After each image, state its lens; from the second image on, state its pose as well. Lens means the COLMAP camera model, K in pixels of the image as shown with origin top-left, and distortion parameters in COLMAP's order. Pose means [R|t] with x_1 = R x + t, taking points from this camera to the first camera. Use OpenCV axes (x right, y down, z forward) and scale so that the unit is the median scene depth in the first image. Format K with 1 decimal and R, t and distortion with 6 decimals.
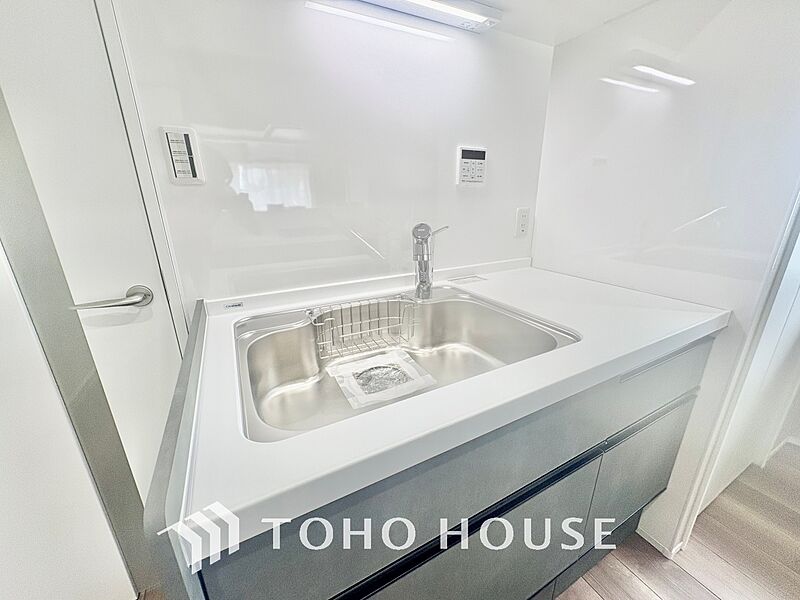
lens RADIAL K [[318.0, 0, 401.0], [0, 318.0, 300.7], [0, 0, 1]] dist [0.002540, -0.000847]
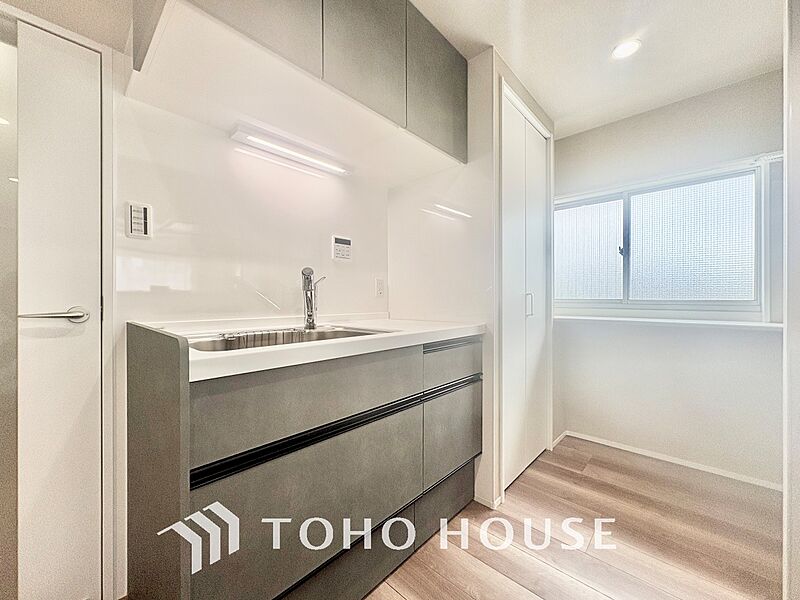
lens RADIAL K [[318.0, 0, 402.0], [0, 318.0, 301.6], [0, 0, 1]] dist [0.002540, -0.000847]
pose [[0.942316, 0.006864, 0.334655, -0.017576], [0.093877, 0.954244, -0.283910, 0.294357], [-0.321292, 0.298949, 0.898555, -0.408078]]
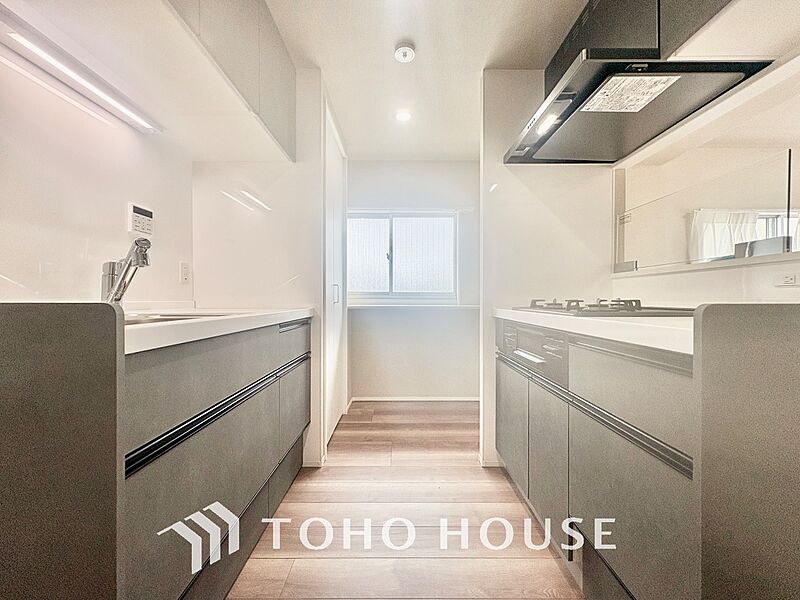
lens RADIAL K [[318.0, 0, 402.2], [0, 318.0, 302.2], [0, 0, 1]] dist [0.002540, -0.000847]
pose [[0.464082, 0.001691, 0.885791, -0.423207], [0.263583, 0.954435, -0.139918, 0.340083], [-0.845667, 0.298413, 0.442490, -0.335620]]
